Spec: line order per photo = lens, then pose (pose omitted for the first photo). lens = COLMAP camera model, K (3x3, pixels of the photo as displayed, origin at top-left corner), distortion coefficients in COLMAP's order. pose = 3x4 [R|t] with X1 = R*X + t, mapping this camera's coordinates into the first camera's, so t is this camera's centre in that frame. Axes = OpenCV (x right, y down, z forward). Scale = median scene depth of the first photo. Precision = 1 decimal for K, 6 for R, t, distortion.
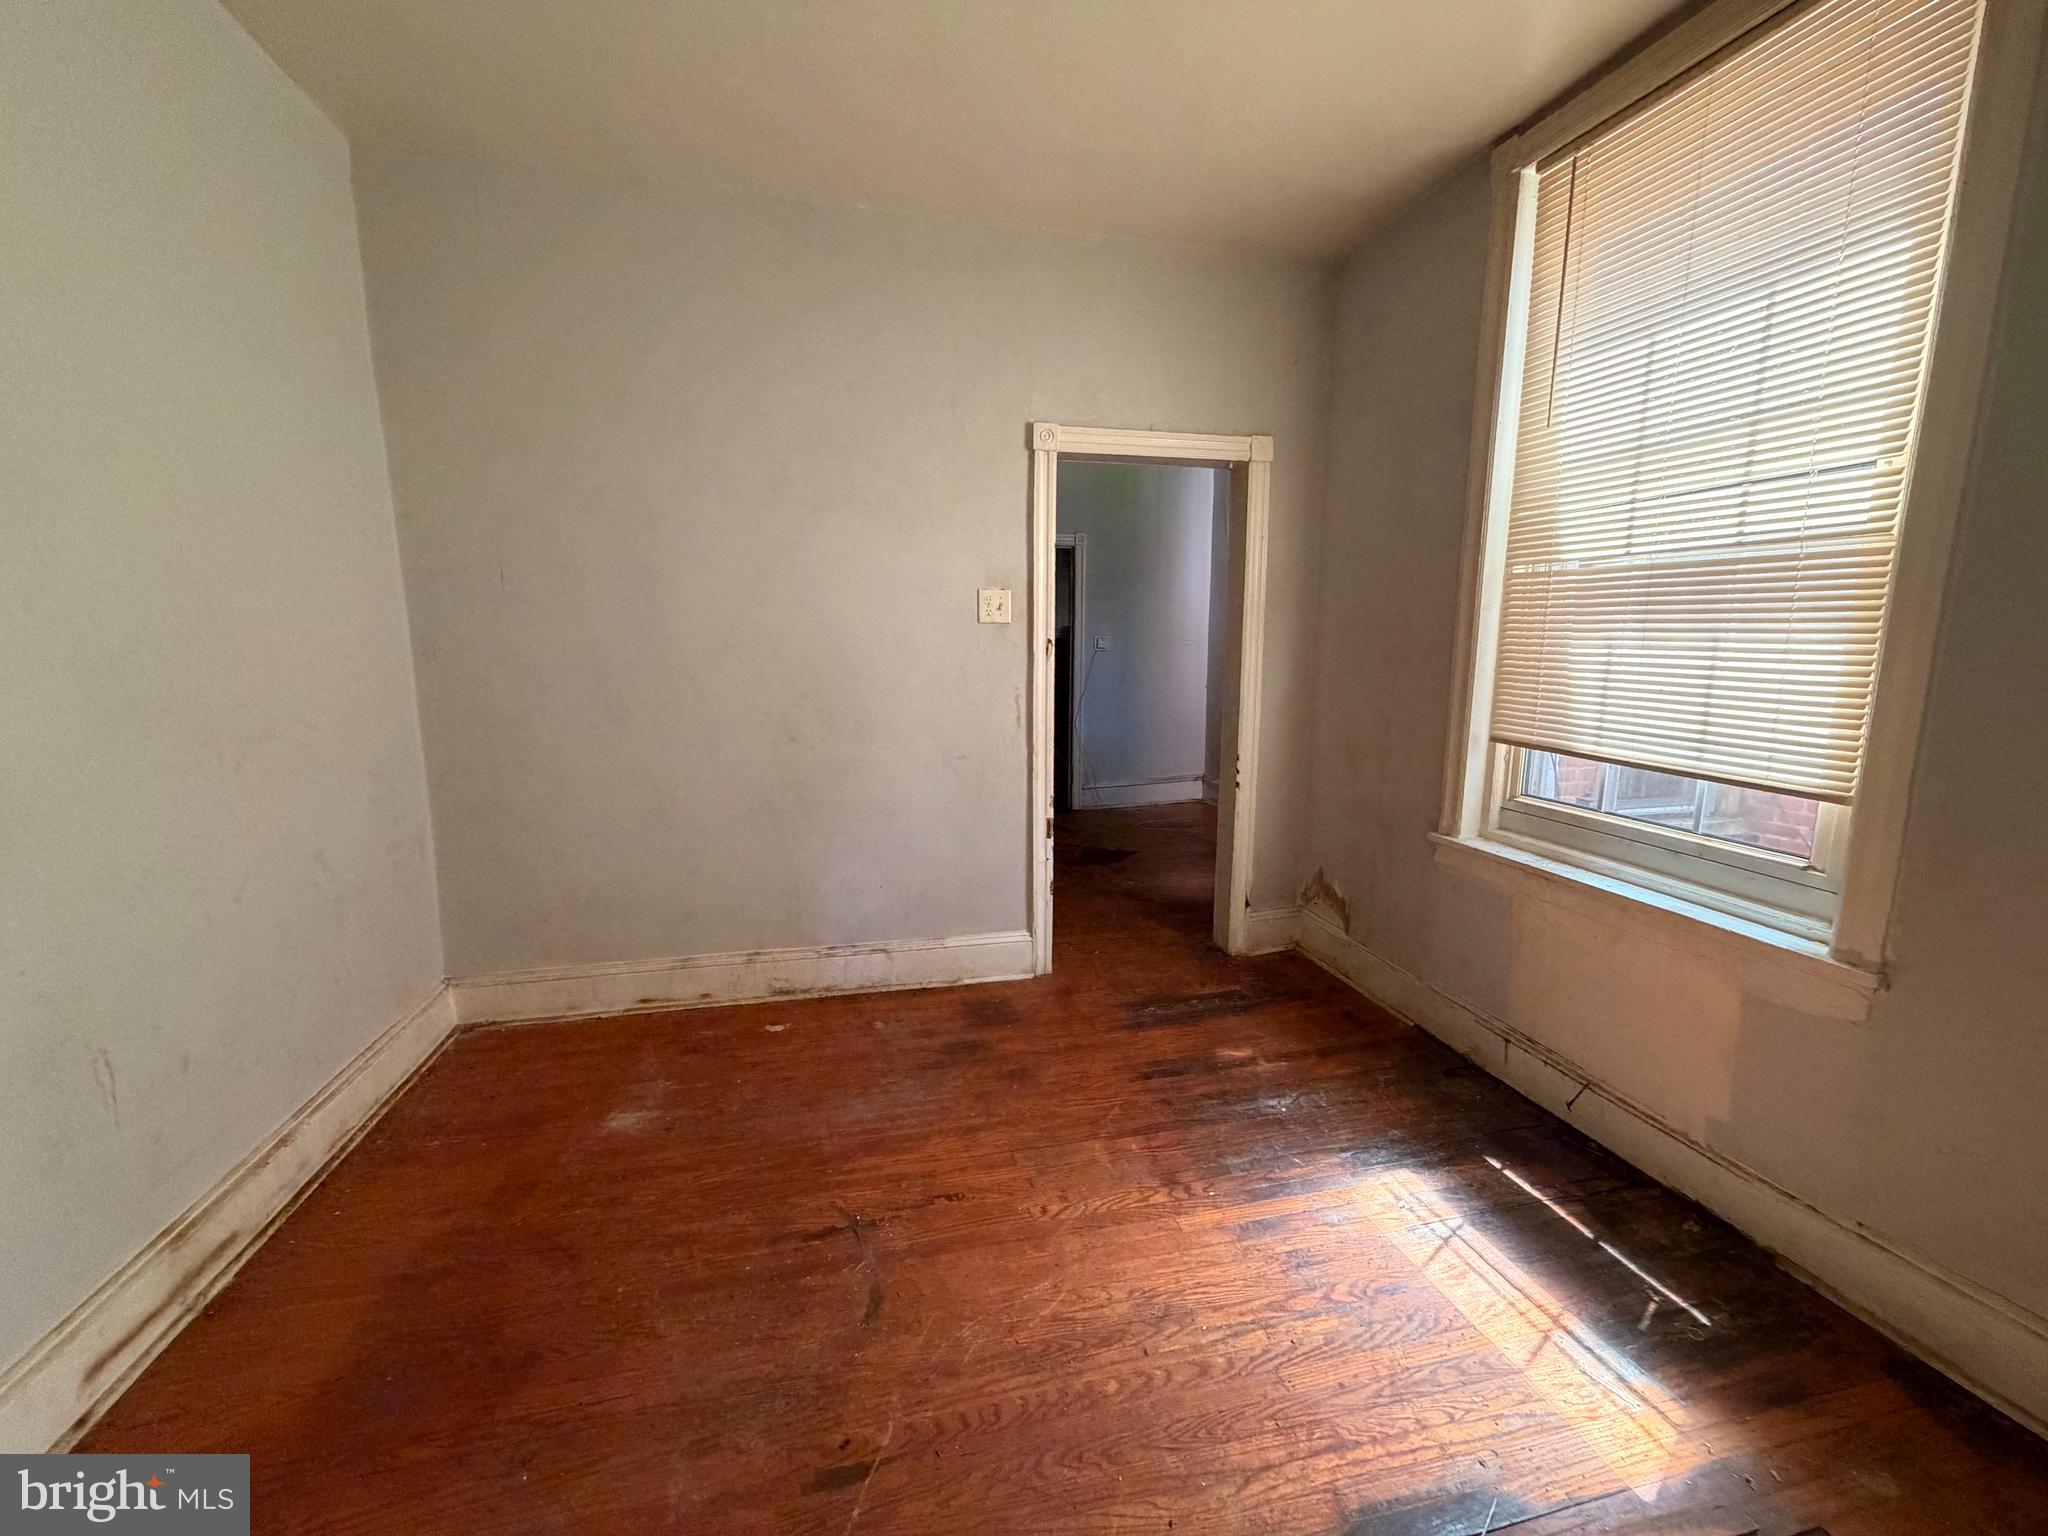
lens RADIAL K [[822.4, 0, 1019.9], [0, 822.4, 767.4], [0, 0, 1]] dist [0.000247, 0.000635]
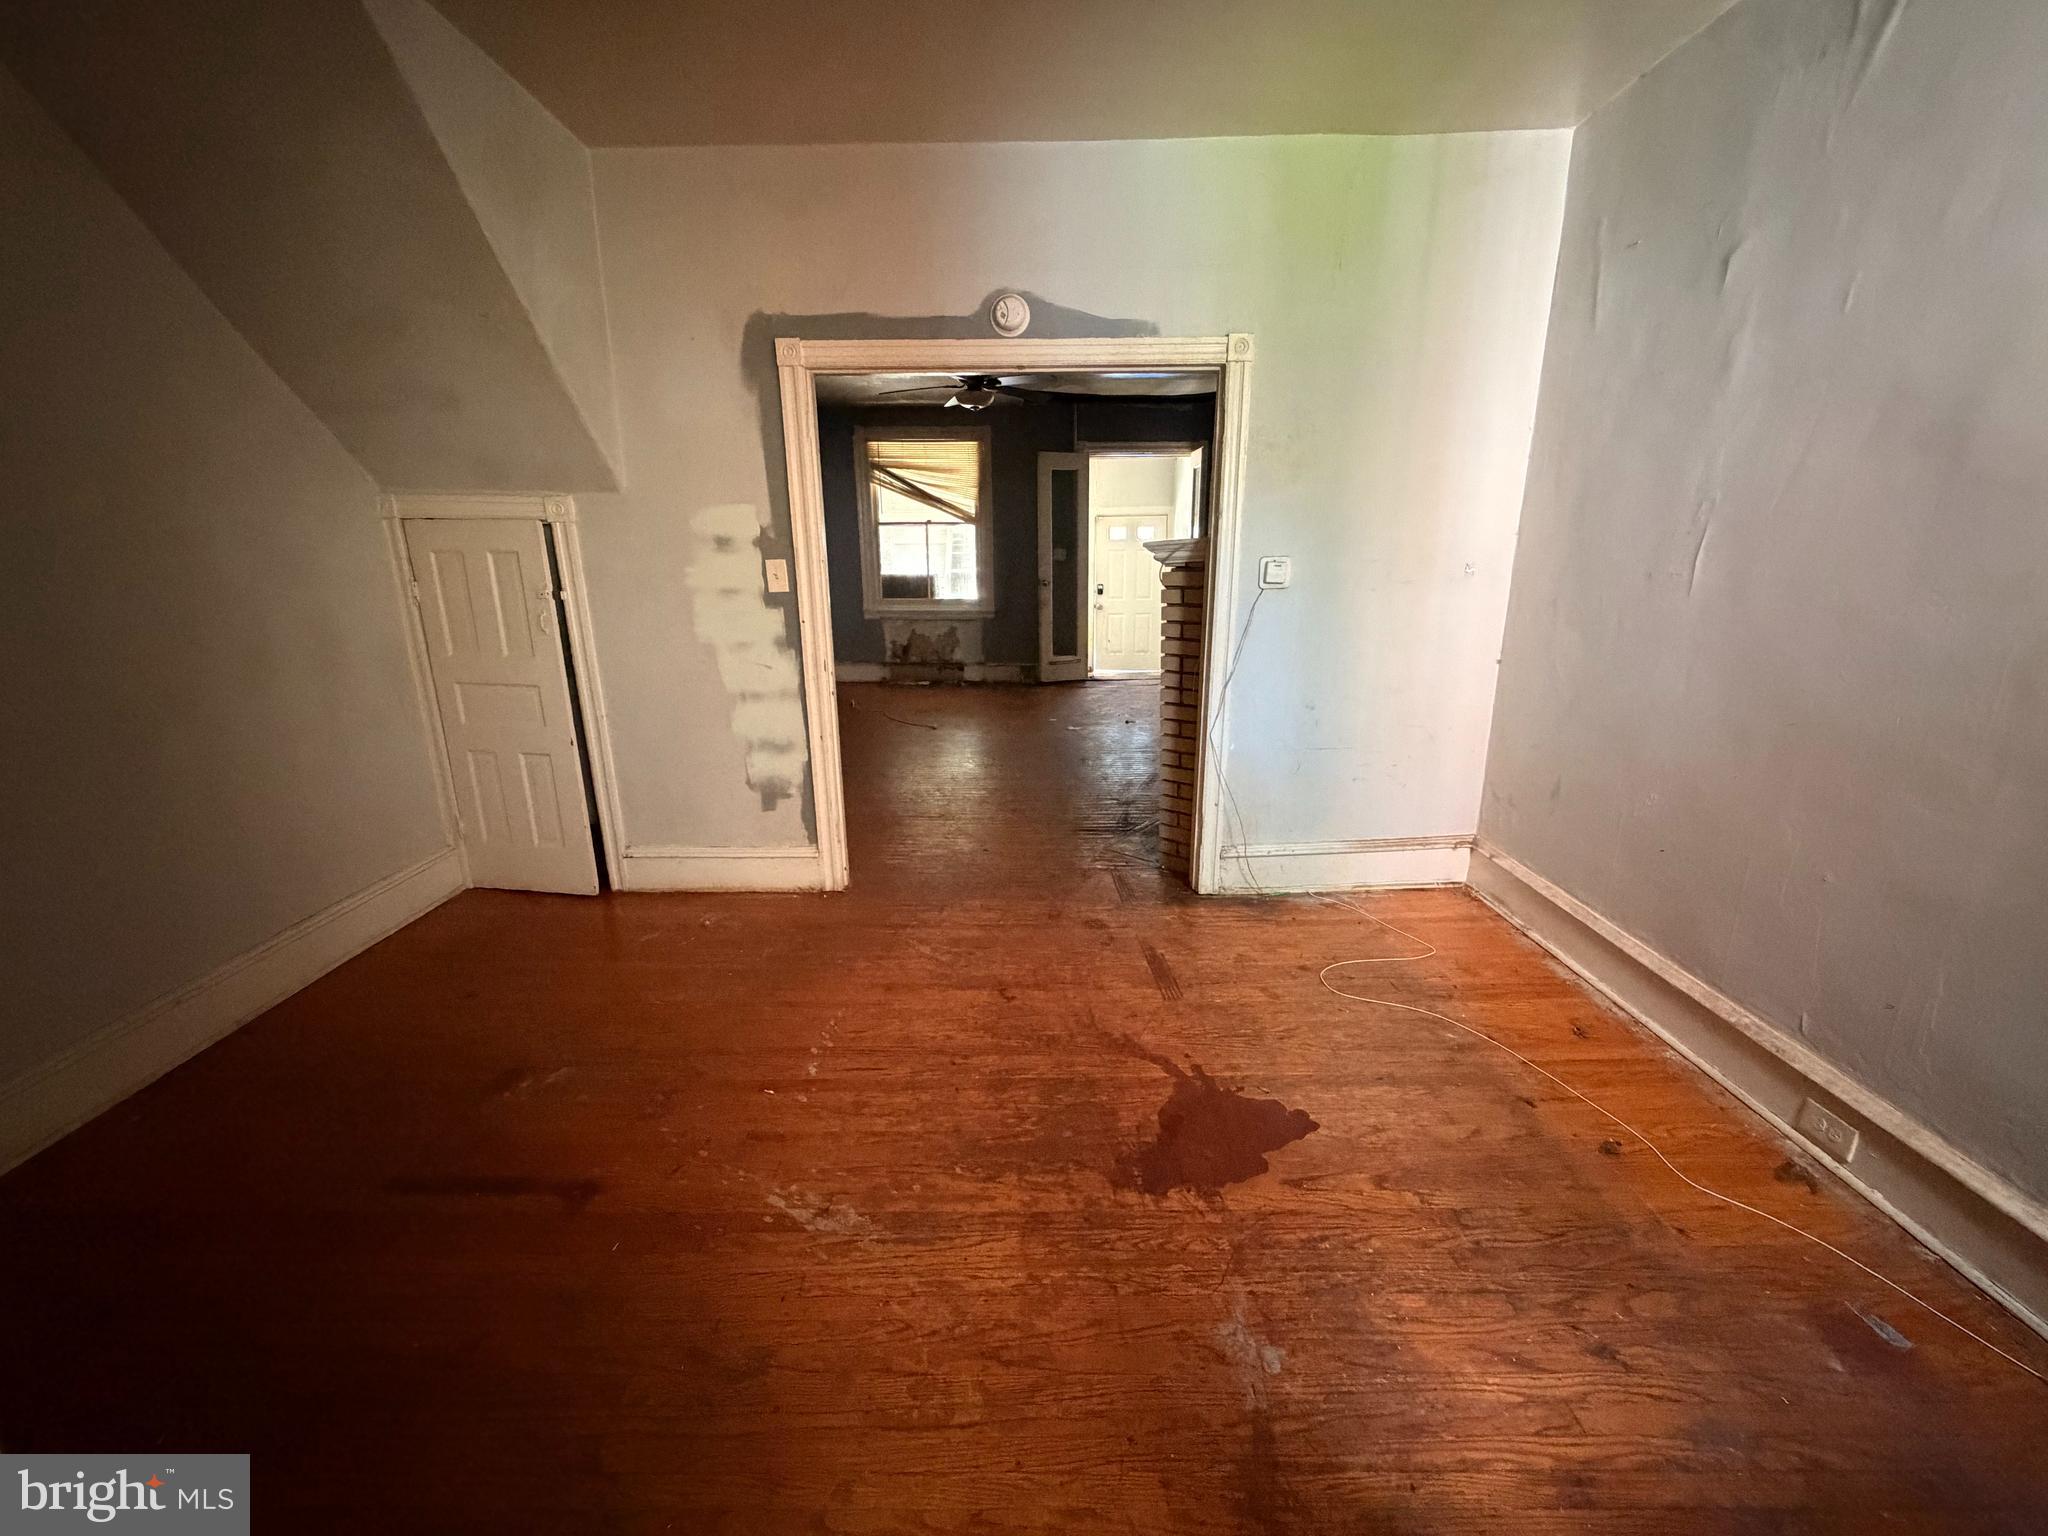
lens RADIAL K [[822.4, 0, 1019.9], [0, 822.4, 767.4], [0, 0, 1]] dist [0.000247, 0.000635]
pose [[0.972246, 0.053498, -0.227763, 0.067740], [-0.030050, 0.993997, 0.105200, -0.079687], [0.232024, -0.095436, 0.968017, 0.467153]]
